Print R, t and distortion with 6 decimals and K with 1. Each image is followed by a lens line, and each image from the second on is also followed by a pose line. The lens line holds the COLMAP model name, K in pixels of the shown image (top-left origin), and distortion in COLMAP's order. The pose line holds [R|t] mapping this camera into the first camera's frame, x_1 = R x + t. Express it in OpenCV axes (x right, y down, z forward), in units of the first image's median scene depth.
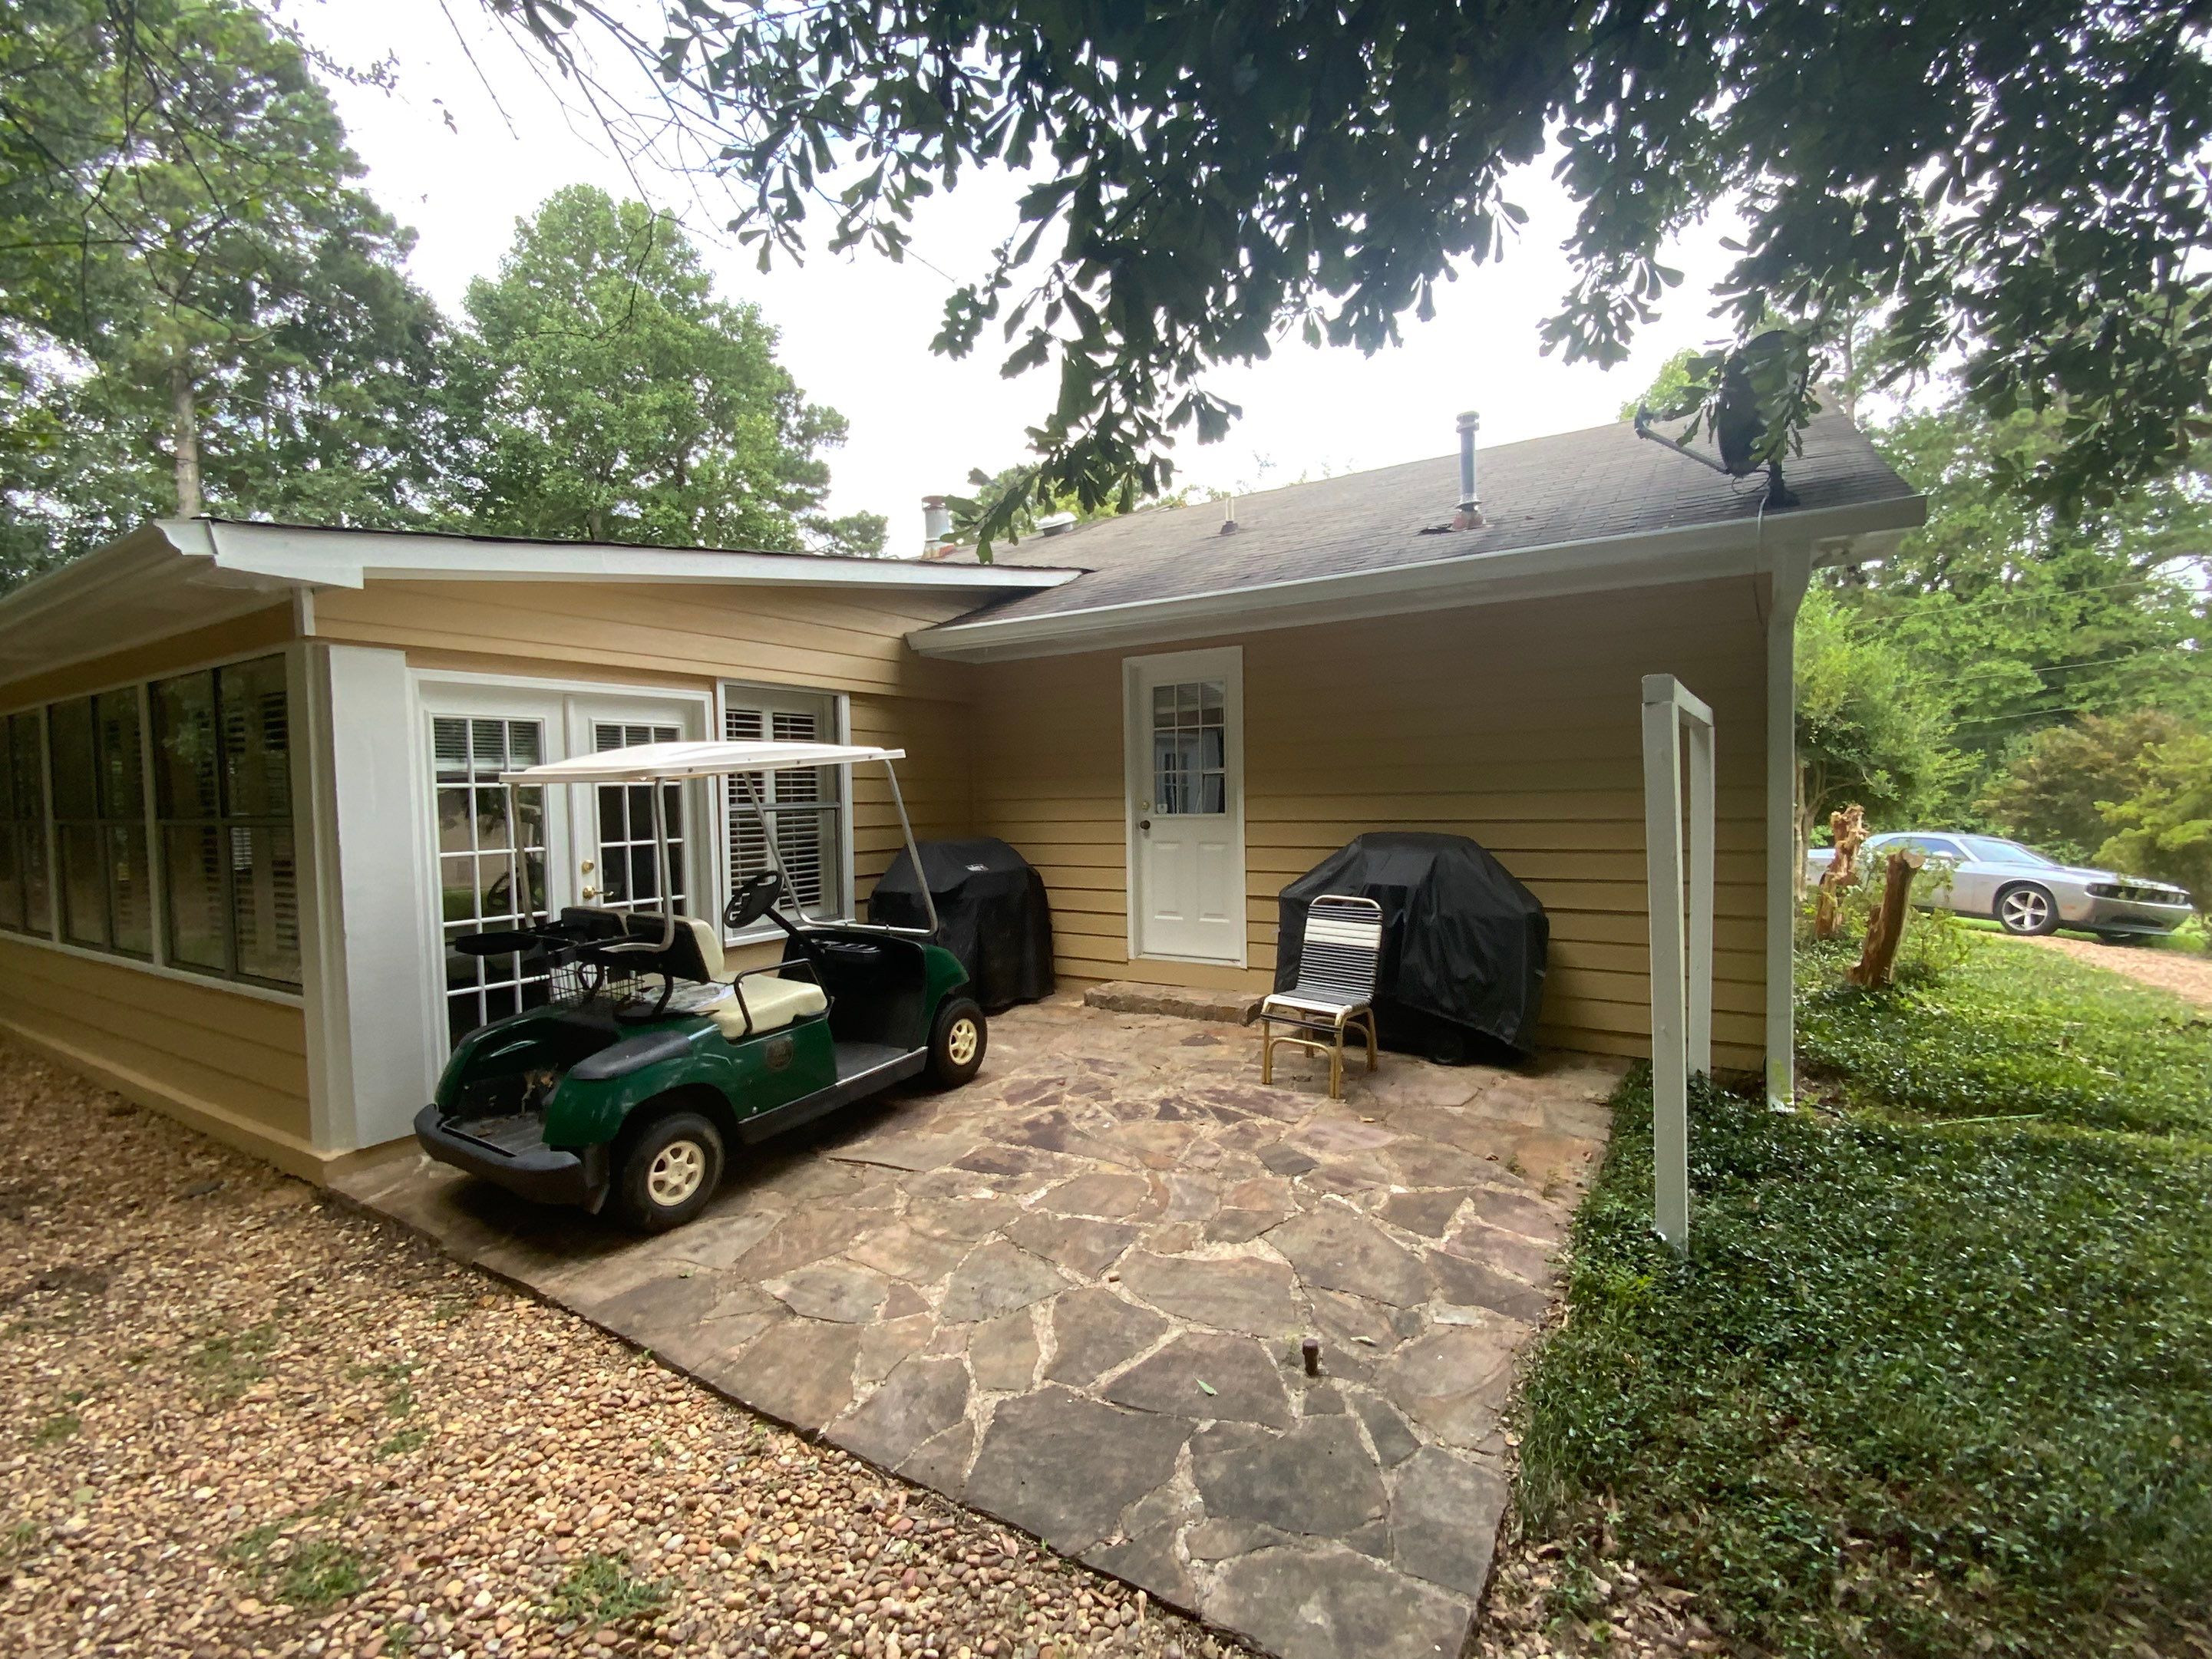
lens RADIAL K [[996.4, 0, 1106.0], [0, 996.4, 829.5], [0, 0, 1]] dist [0.020855, -0.016382]
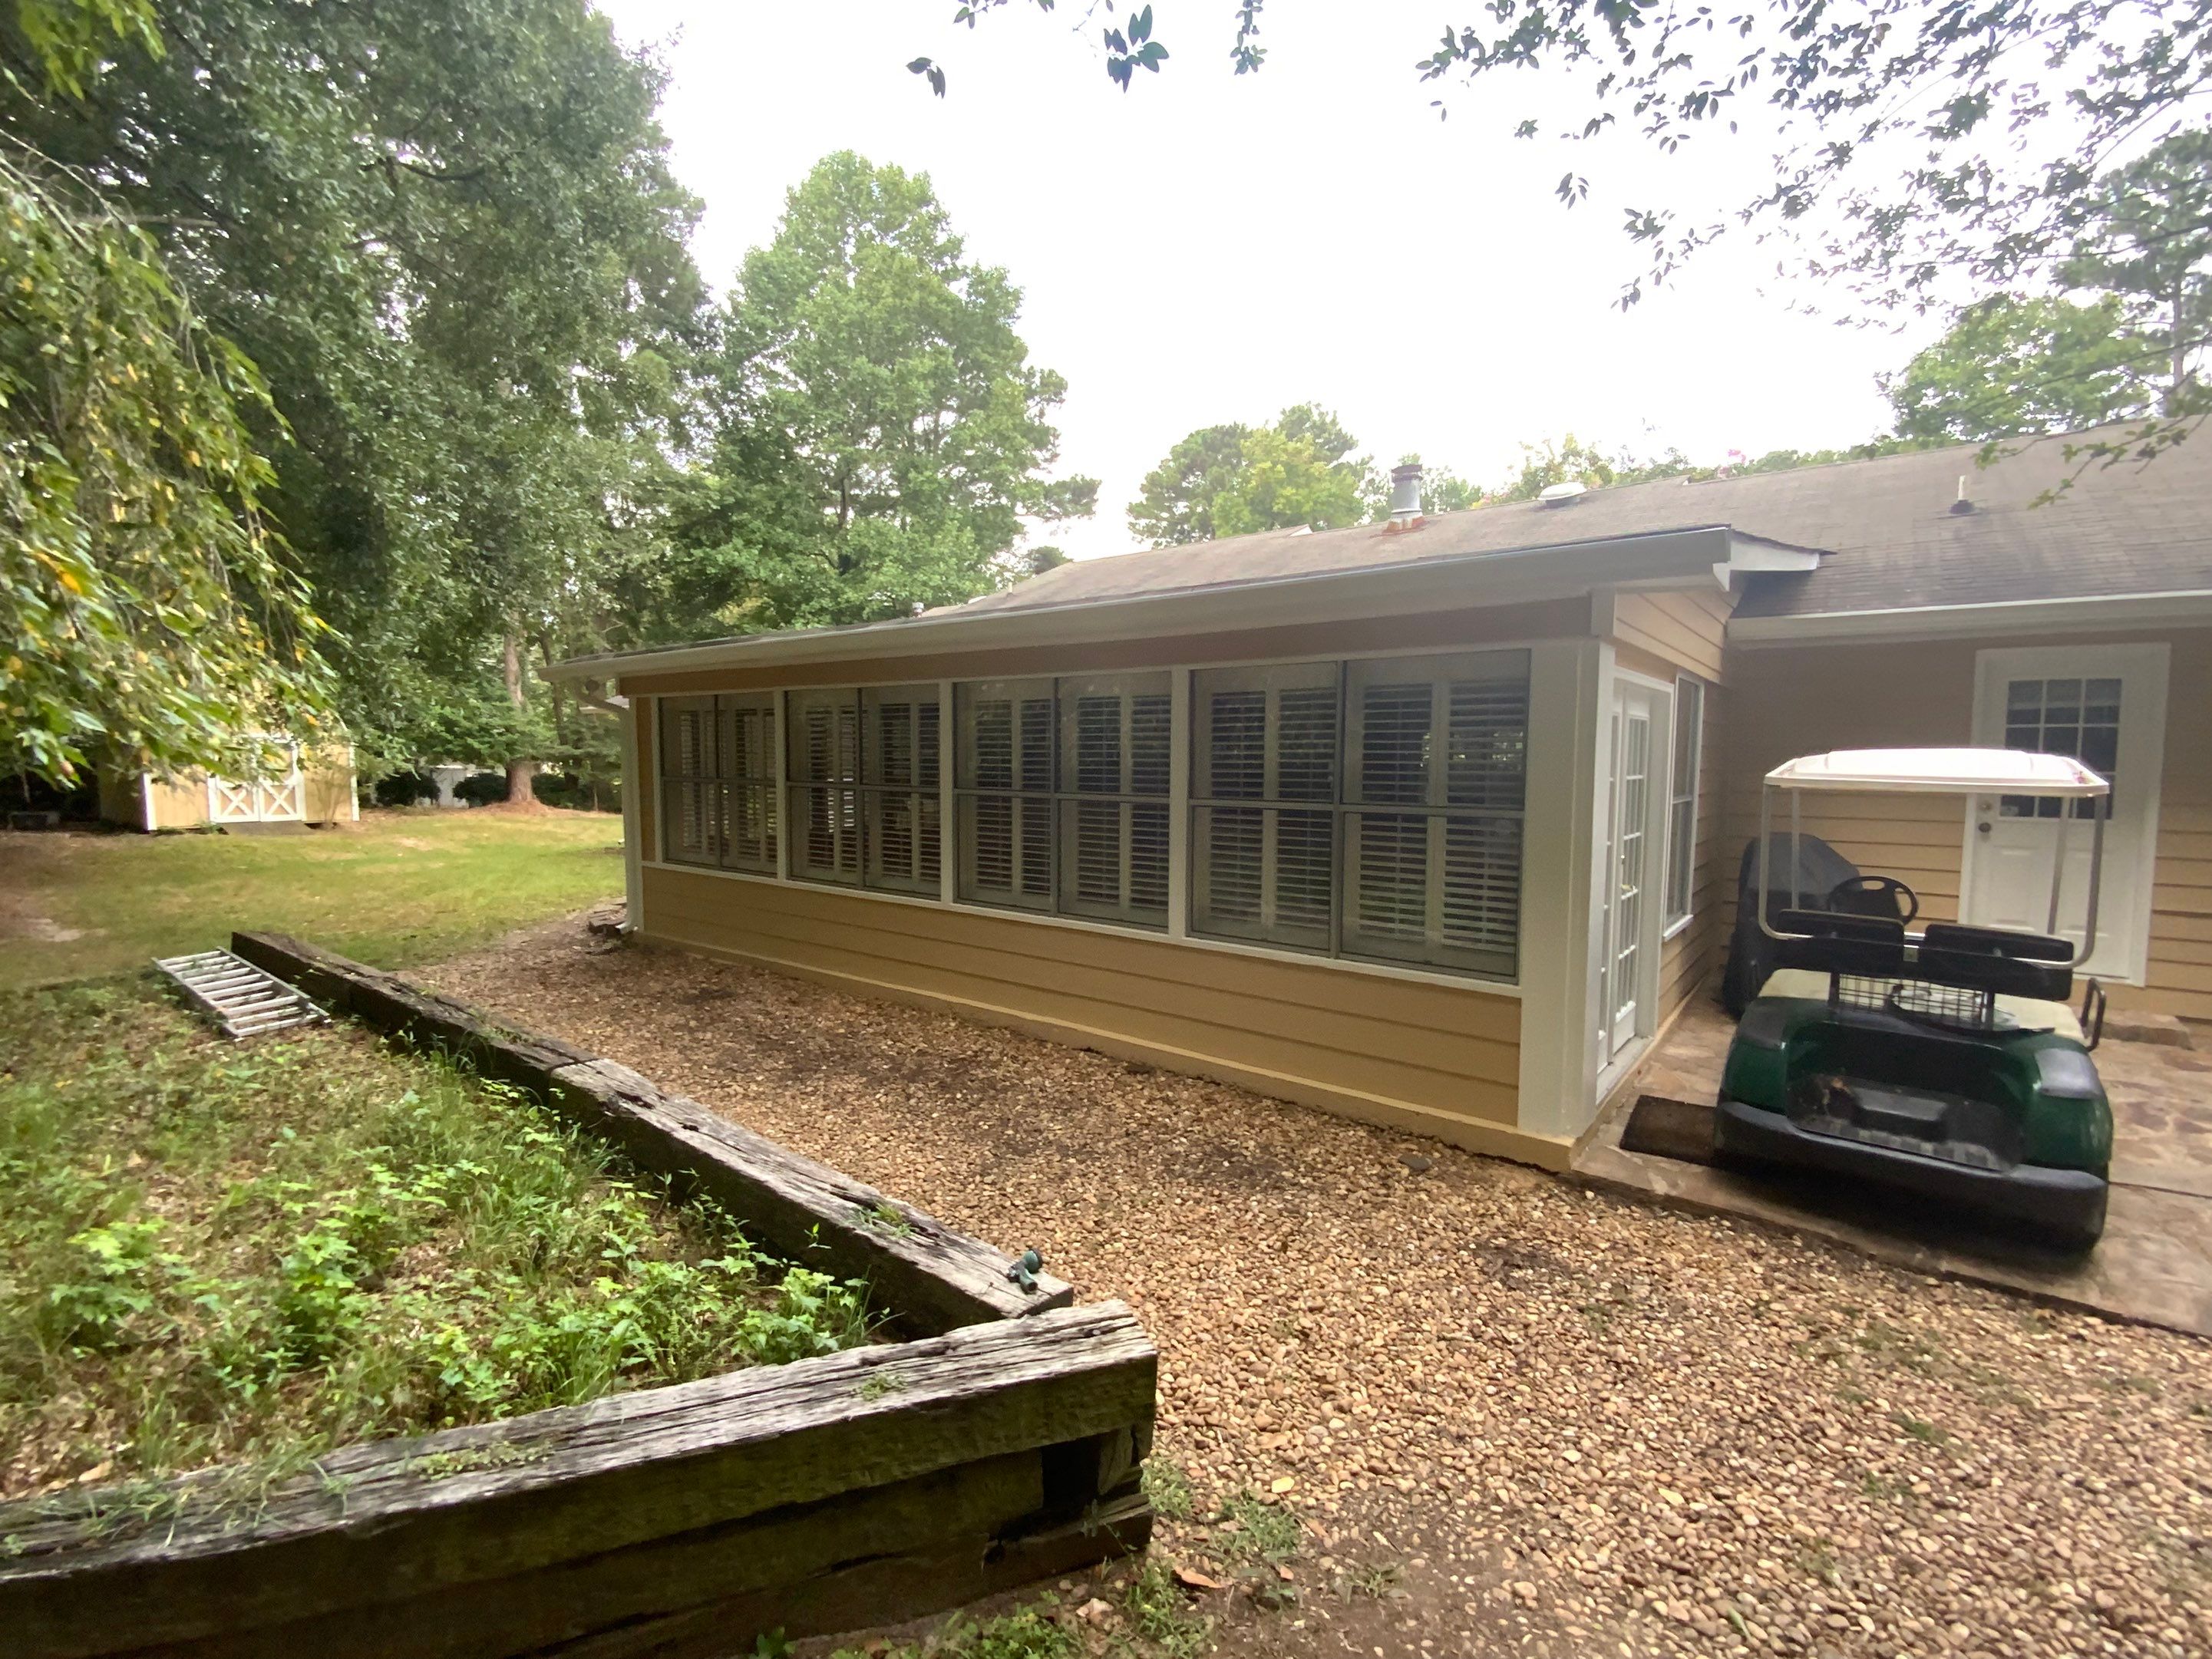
lens RADIAL K [[996.4, 0, 1106.0], [0, 996.4, 829.5], [0, 0, 1]] dist [0.020855, -0.016382]
pose [[0.993629, 0.034965, -0.107141, -0.966112], [-0.030908, 0.998750, 0.039289, -0.019894], [0.108380, -0.035728, 0.993467, -0.059279]]
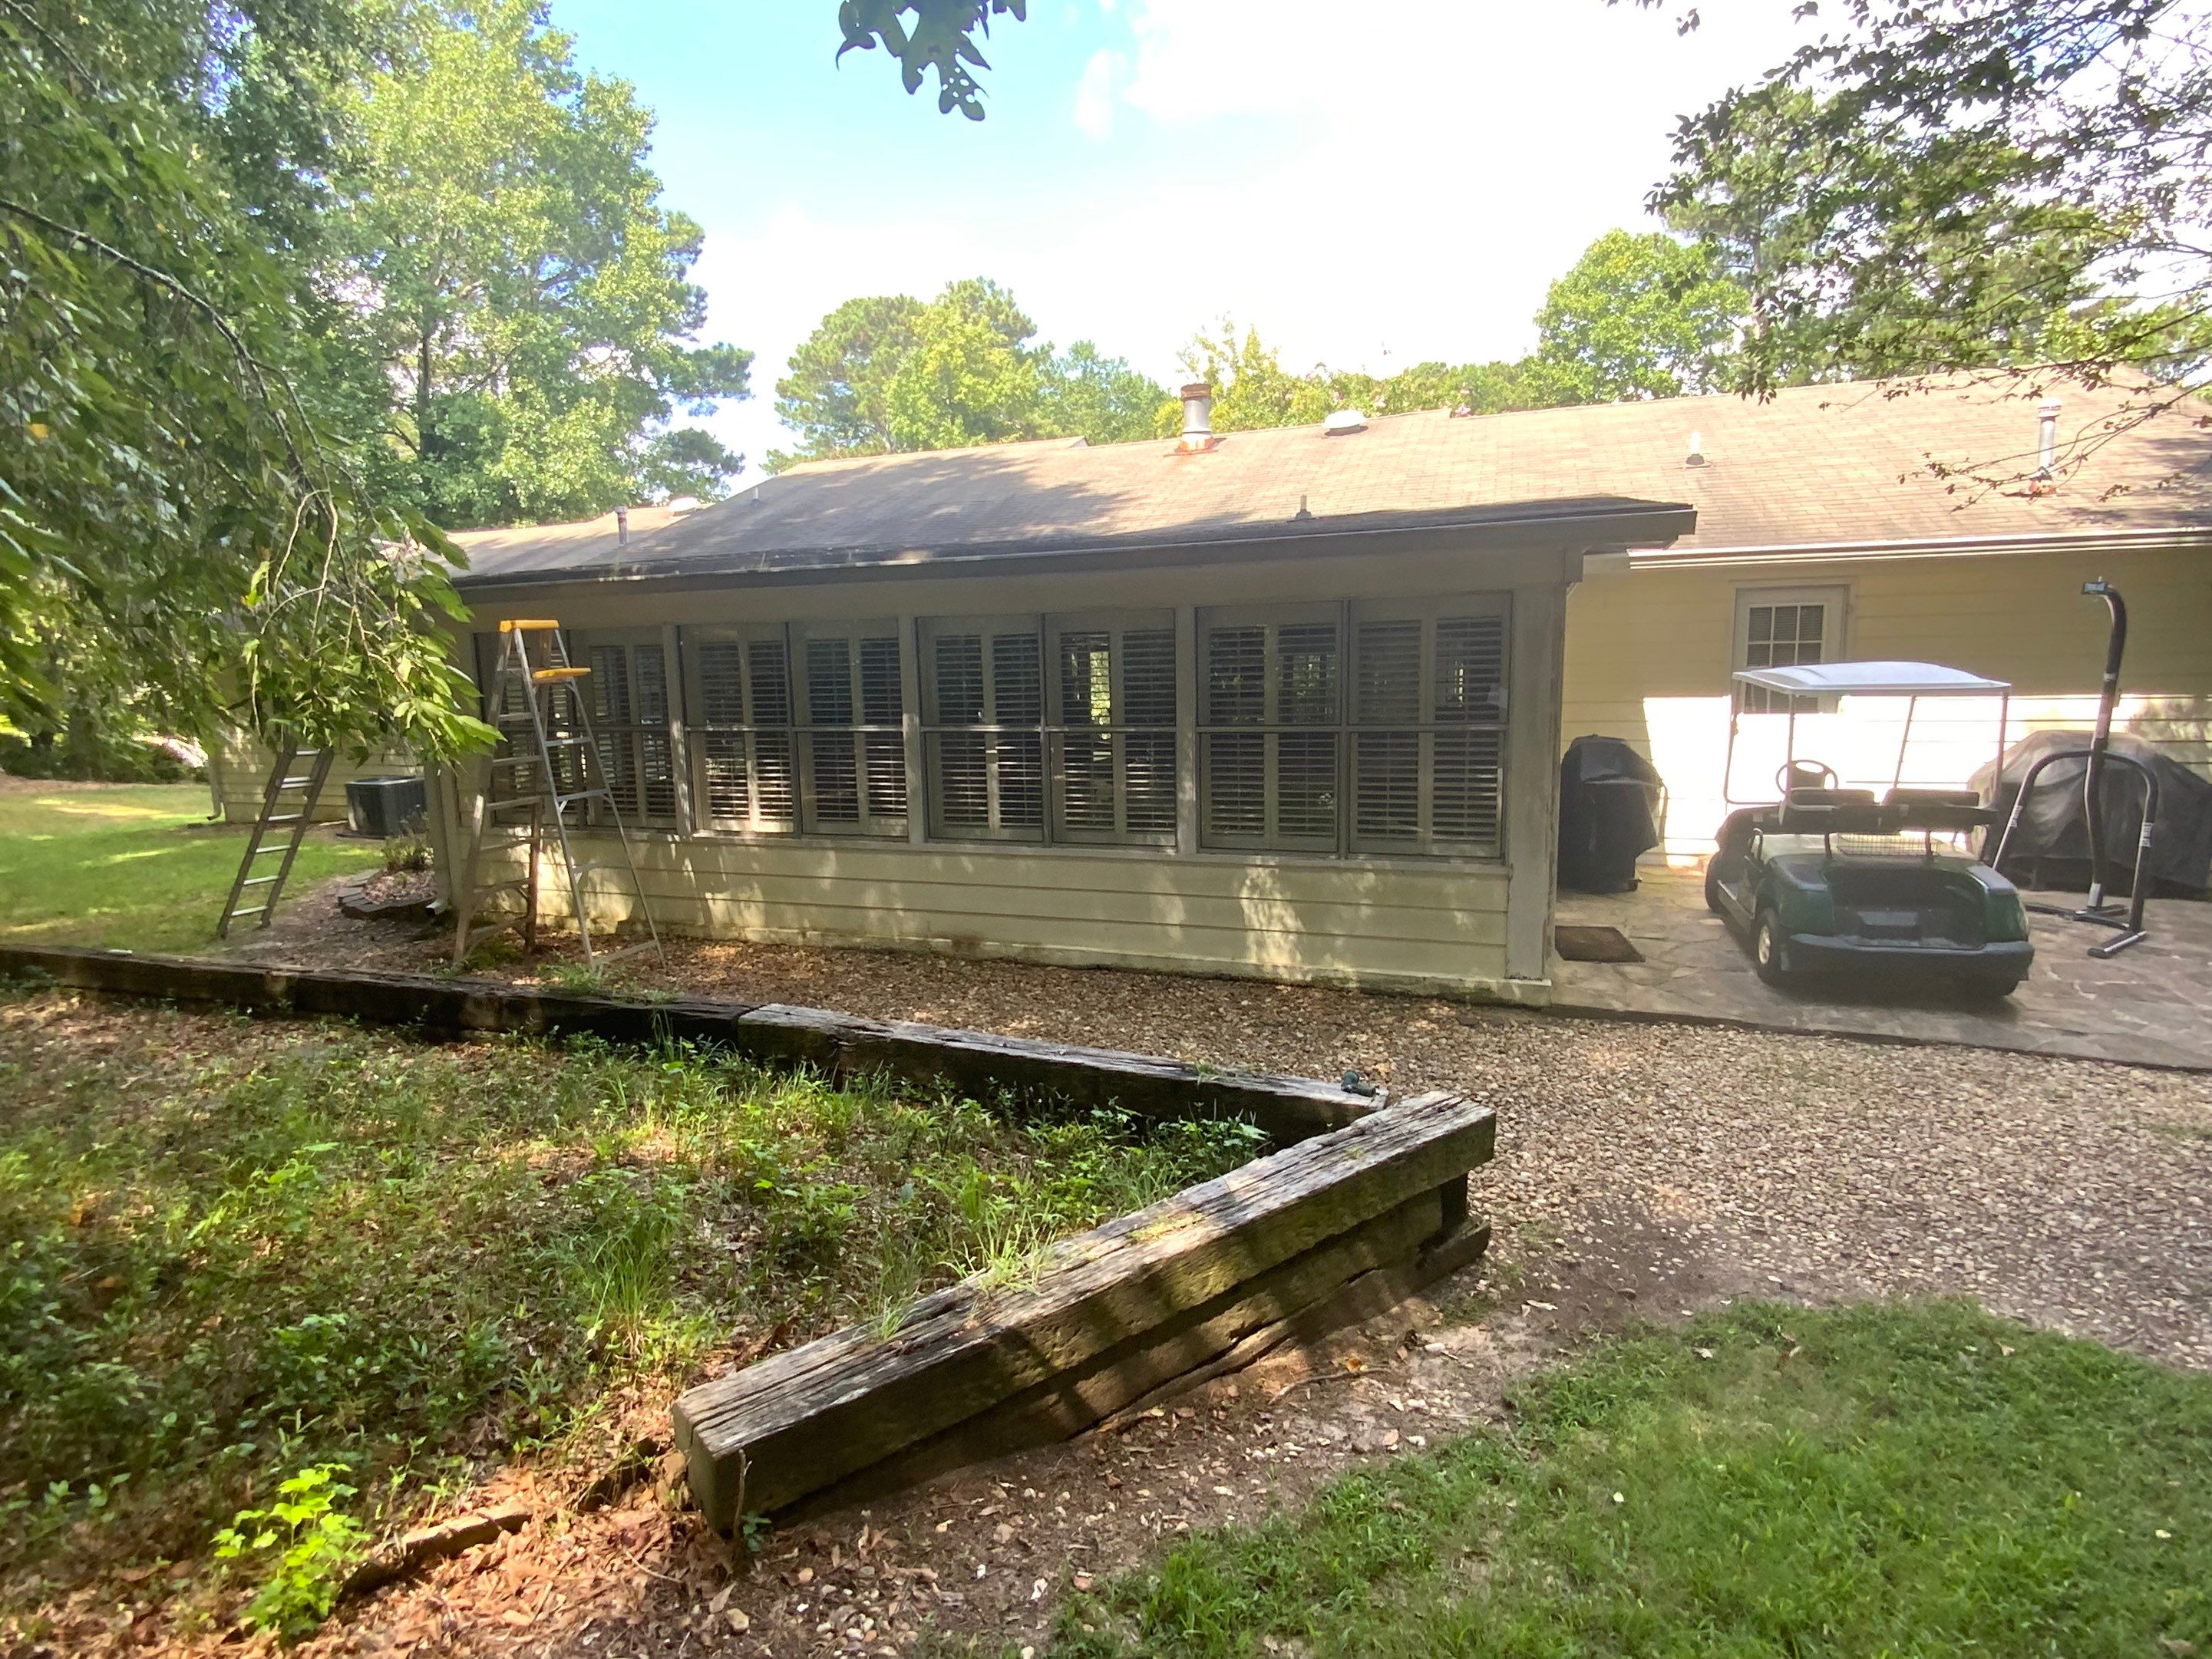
lens RADIAL K [[1123.9, 0, 1104.4], [0, 1123.9, 818.7], [0, 0, 1]] dist [0.062081, -0.069694]
pose [[0.978061, -0.025288, 0.206778, -1.403816], [0.007455, 0.996218, 0.086571, -0.021054], [-0.208186, -0.083130, 0.974550, -0.275046]]
